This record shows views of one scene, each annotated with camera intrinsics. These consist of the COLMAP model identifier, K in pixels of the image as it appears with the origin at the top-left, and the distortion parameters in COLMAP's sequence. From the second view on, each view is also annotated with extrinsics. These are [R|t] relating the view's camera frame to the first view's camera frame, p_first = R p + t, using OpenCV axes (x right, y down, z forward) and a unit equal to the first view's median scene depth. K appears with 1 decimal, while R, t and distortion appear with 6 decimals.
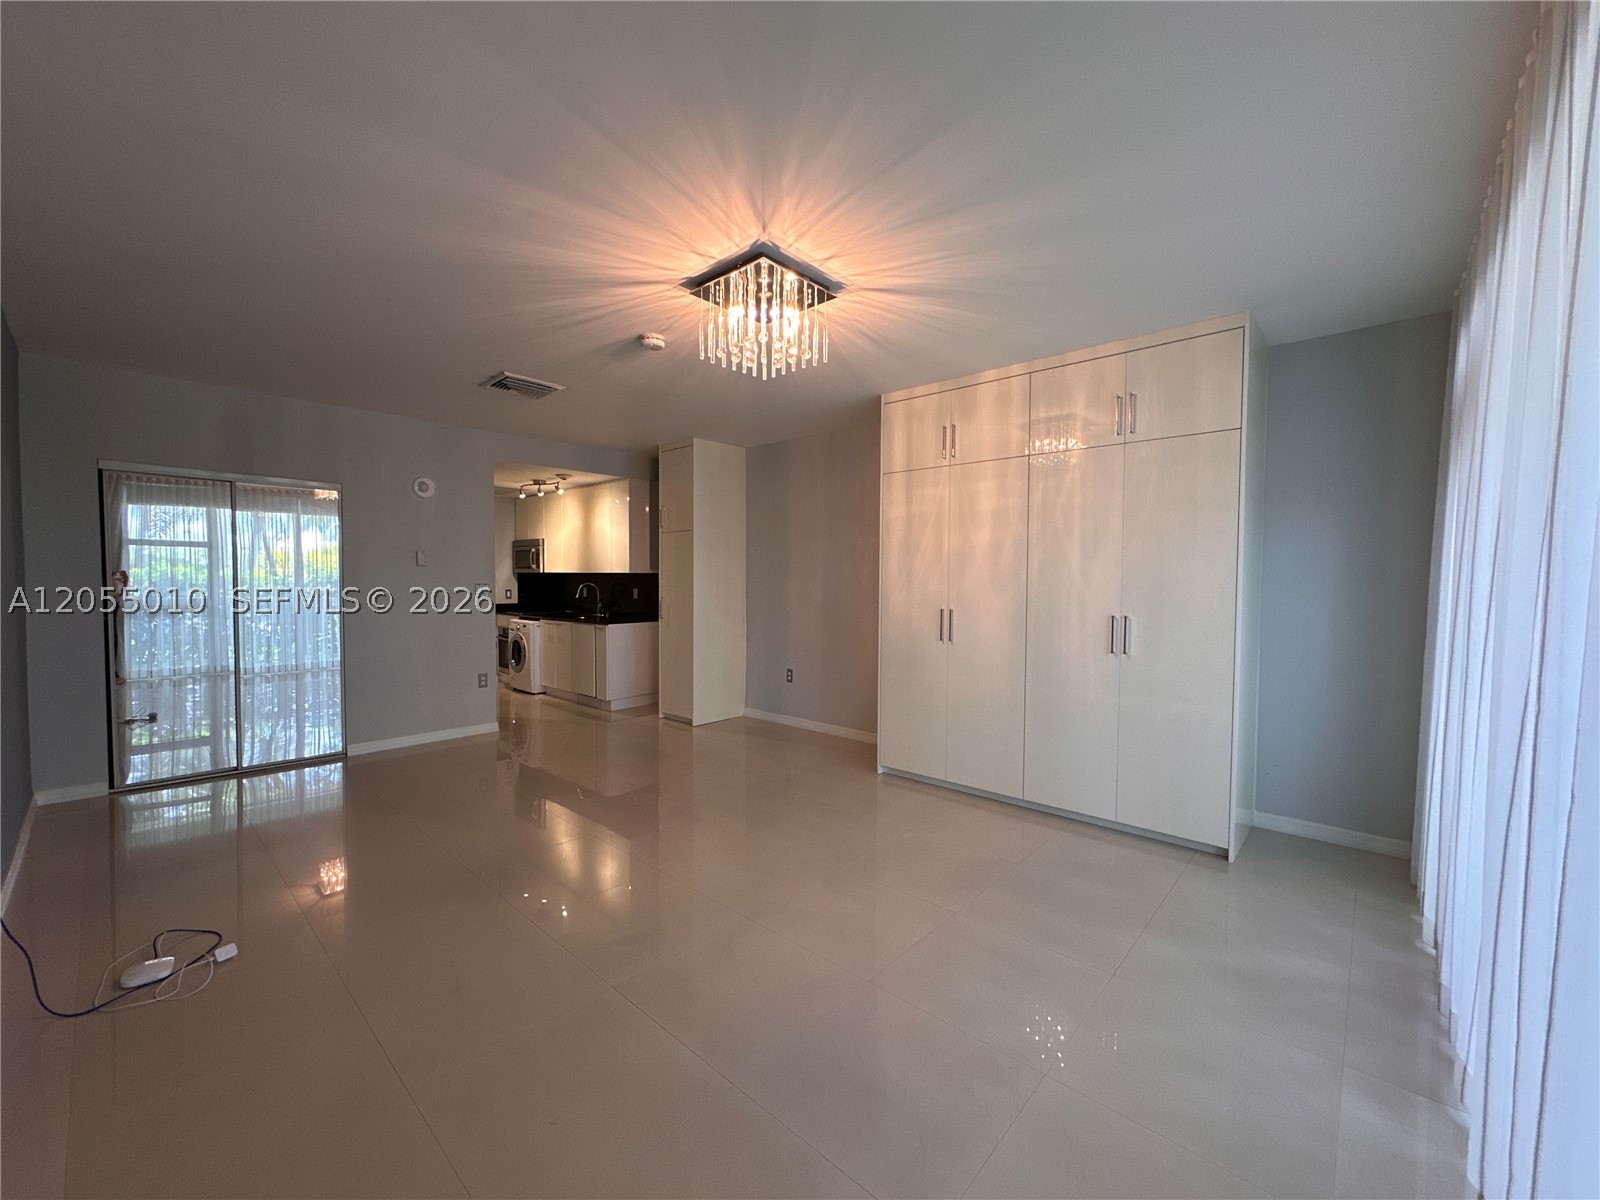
lens RADIAL K [[635.7, 0, 800.0], [0, 635.7, 600.0], [0, 0, 1]] dist [-0.006880, 0.000750]
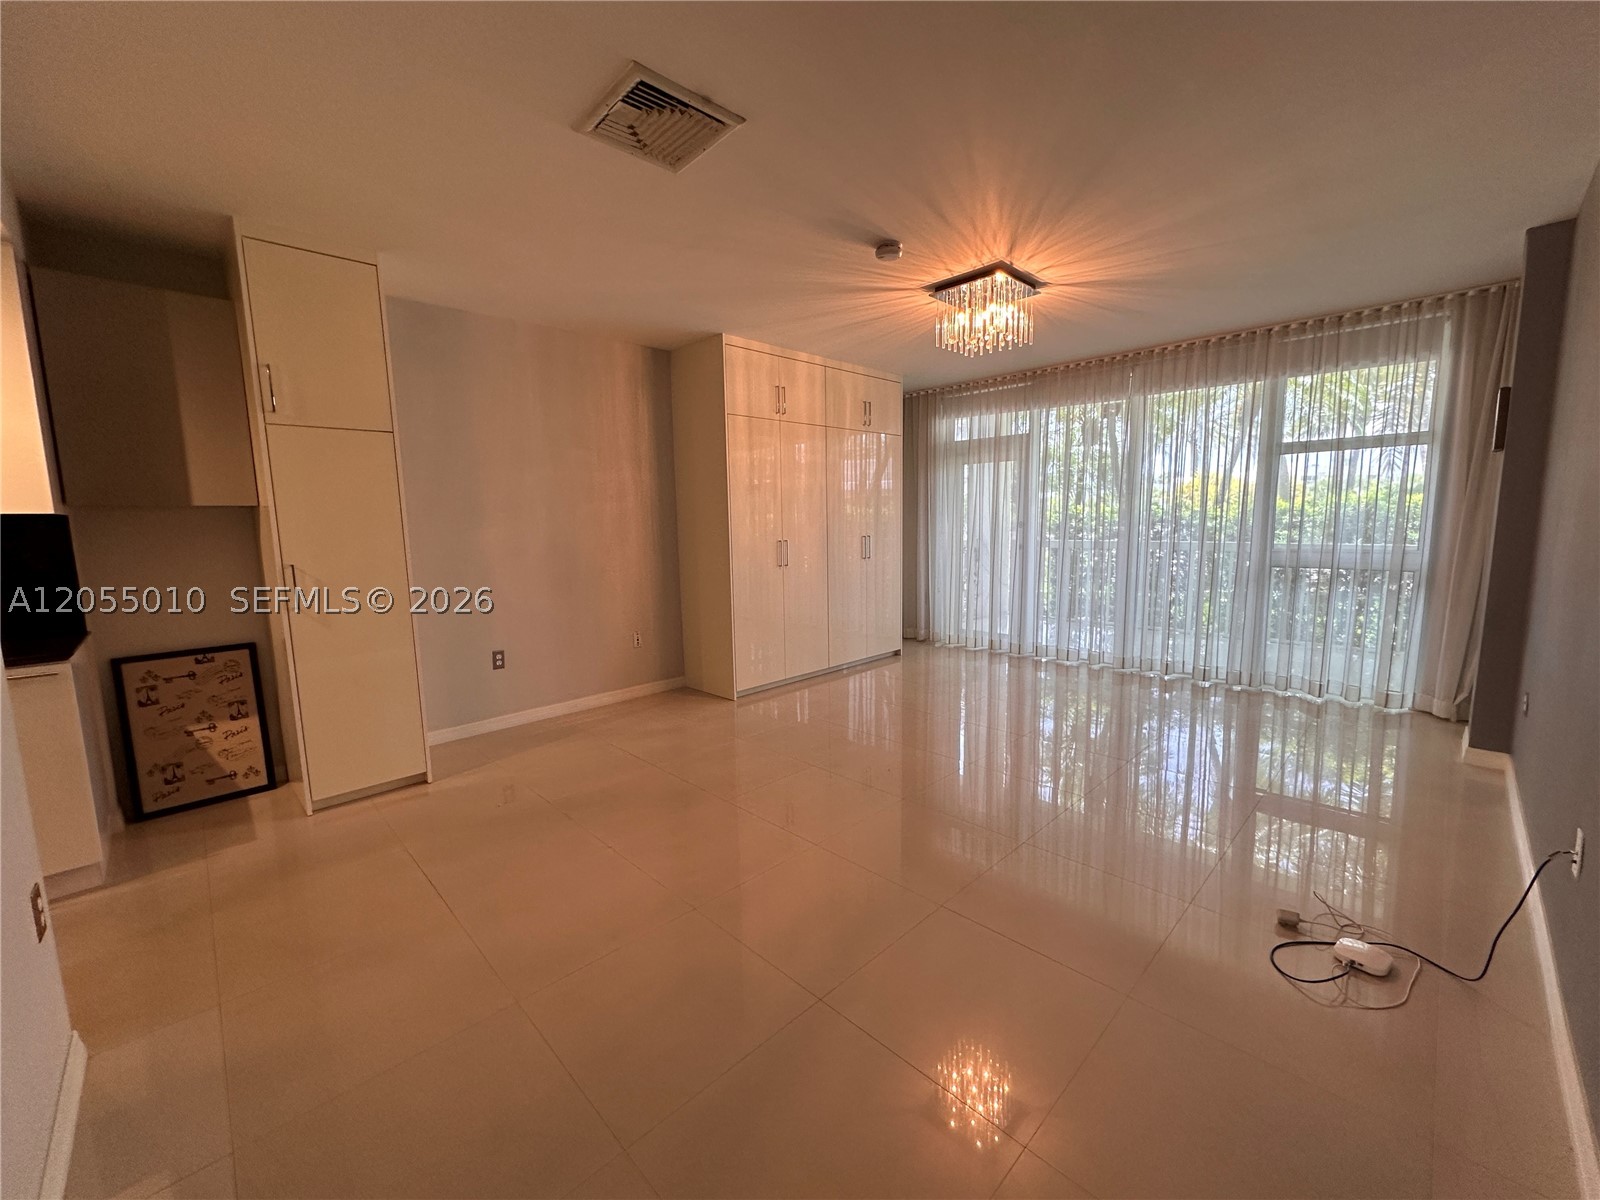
lens RADIAL K [[635.7, 0, 800.0], [0, 635.7, 600.0], [0, 0, 1]] dist [-0.006880, 0.000750]
pose [[0.058264, -0.132767, 0.989433, -0.947857], [0.053137, 0.990124, 0.129731, -0.027960], [-0.996886, 0.045017, 0.064743, 0.856012]]
